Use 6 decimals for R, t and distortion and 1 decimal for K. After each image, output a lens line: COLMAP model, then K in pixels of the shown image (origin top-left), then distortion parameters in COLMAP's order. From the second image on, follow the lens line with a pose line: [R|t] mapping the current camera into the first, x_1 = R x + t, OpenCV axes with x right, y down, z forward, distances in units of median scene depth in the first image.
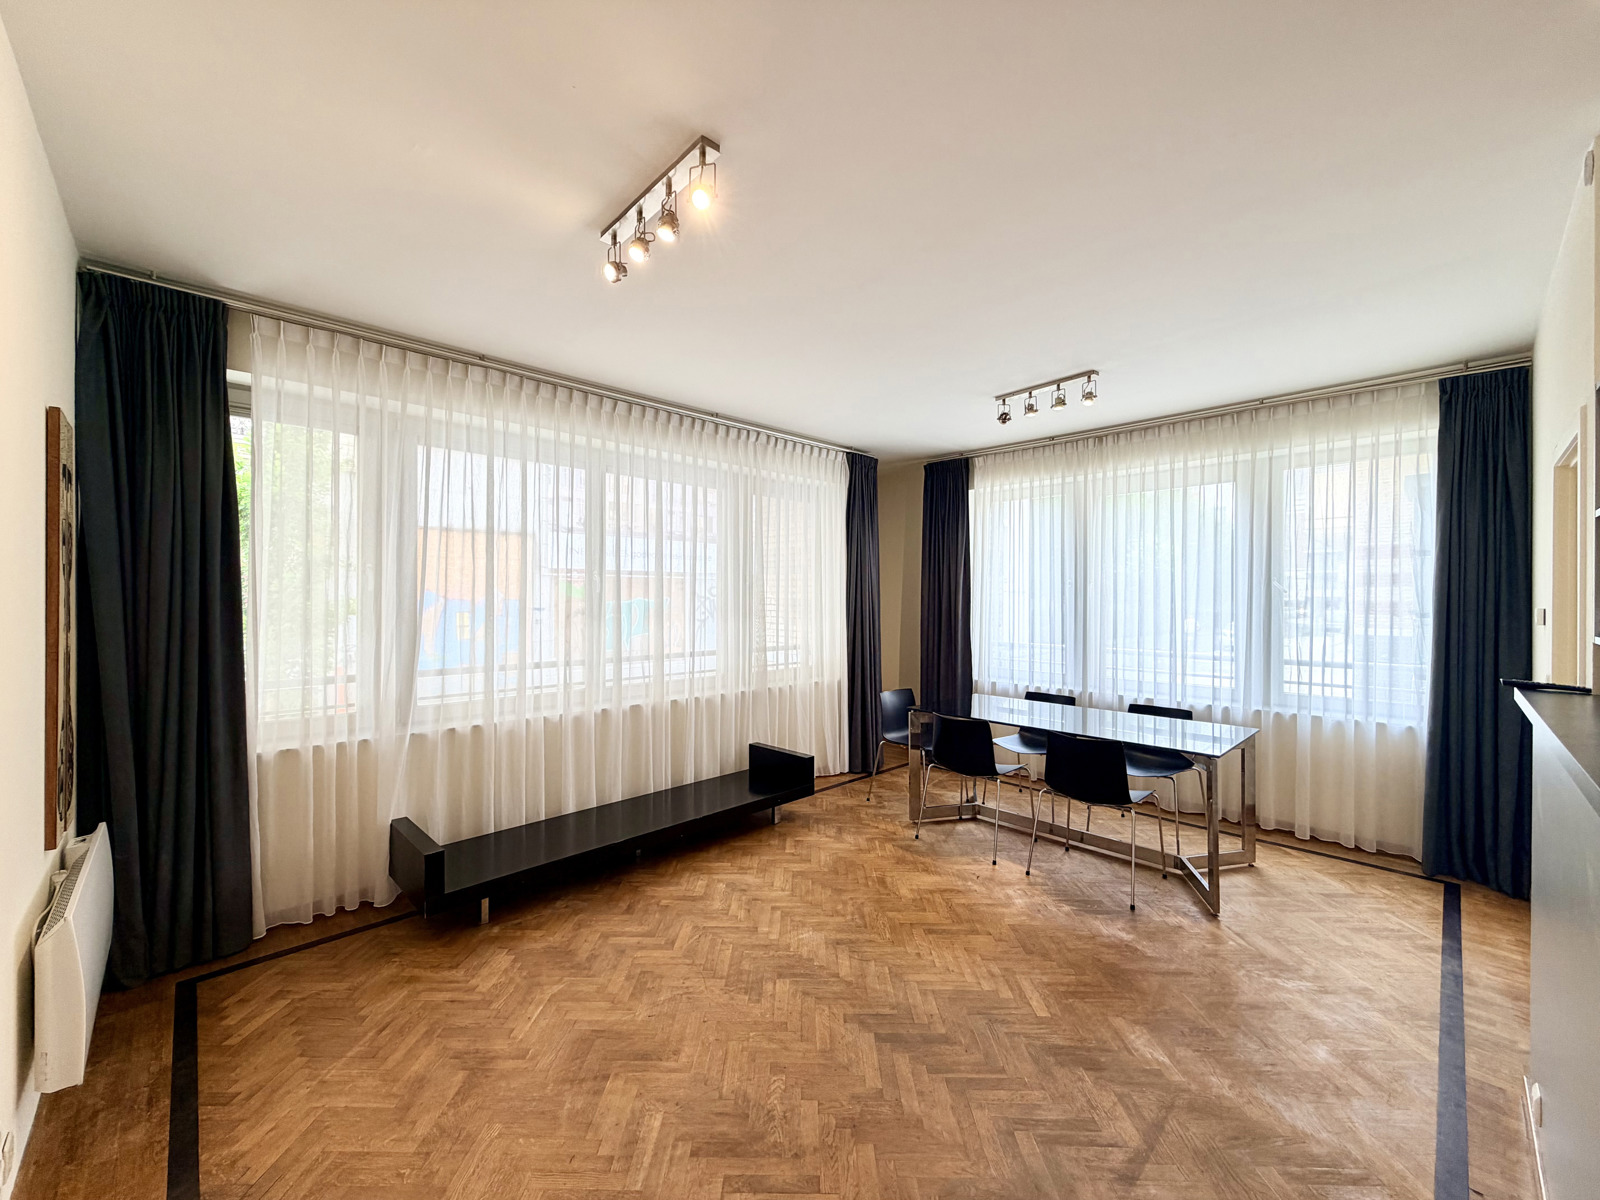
lens RADIAL K [[639.5, 0, 795.2], [0, 639.5, 602.9], [0, 0, 1]] dist [0.003632, -0.000019]
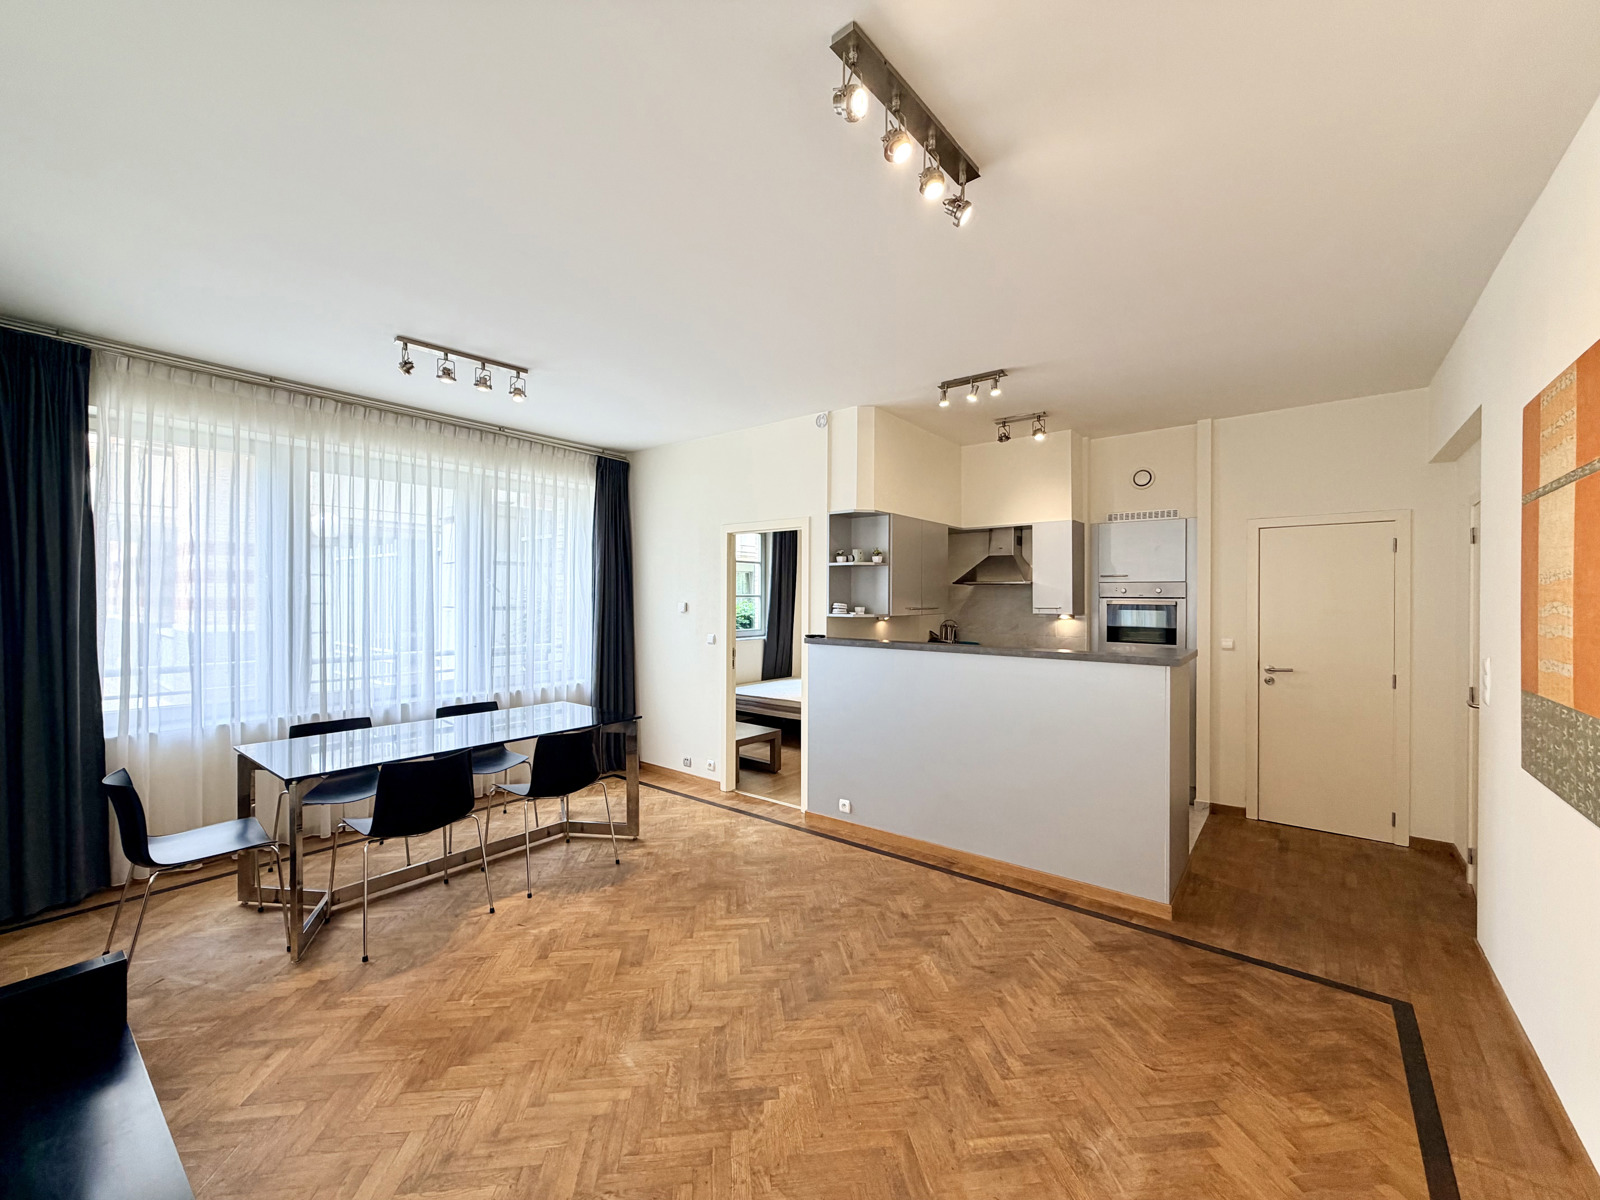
lens RADIAL K [[639.5, 0, 797.9], [0, 639.5, 597.1], [0, 0, 1]] dist [0.003632, -0.000019]
pose [[-0.131896, -0.003292, 0.991258, -0.560112], [0.004021, 0.999984, 0.003856, -0.010121], [-0.991255, 0.004495, -0.131881, 0.686607]]
